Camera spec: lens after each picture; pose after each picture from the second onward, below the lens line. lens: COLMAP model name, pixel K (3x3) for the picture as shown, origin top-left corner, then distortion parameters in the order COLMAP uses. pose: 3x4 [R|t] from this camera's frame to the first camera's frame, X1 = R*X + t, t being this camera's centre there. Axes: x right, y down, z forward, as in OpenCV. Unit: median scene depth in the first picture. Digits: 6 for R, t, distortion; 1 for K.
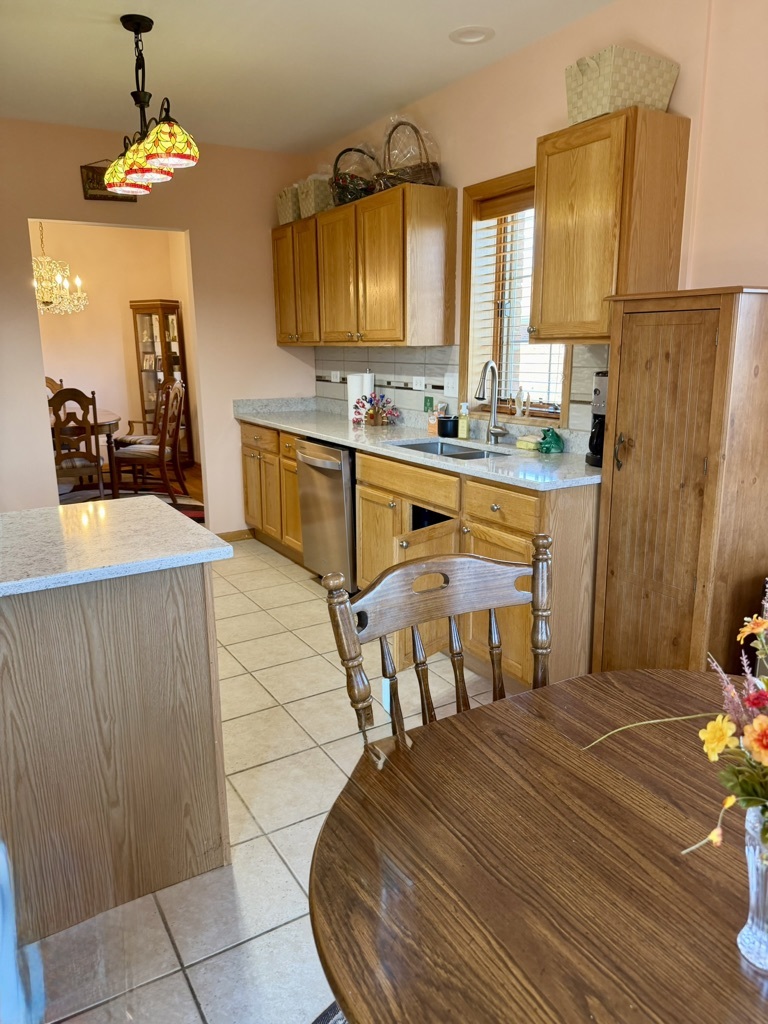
lens RADIAL K [[746.8, 0, 384.0], [0, 746.8, 512.0], [0, 0, 1]] dist [0.134974, -0.169154]
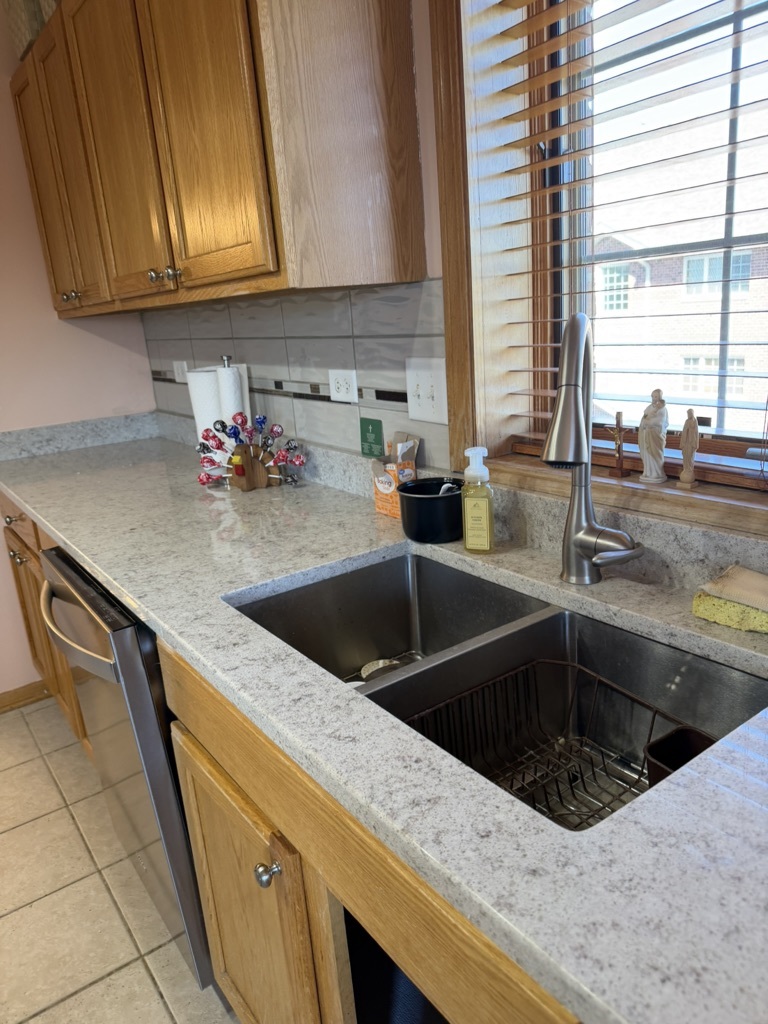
lens RADIAL K [[746.8, 0, 384.0], [0, 746.8, 512.0], [0, 0, 1]] dist [0.134974, -0.169154]
pose [[0.994359, -0.091030, 0.054437, 0.040621], [0.088485, 0.994946, 0.047468, -0.122206], [-0.058483, -0.042384, 0.997388, 0.596724]]
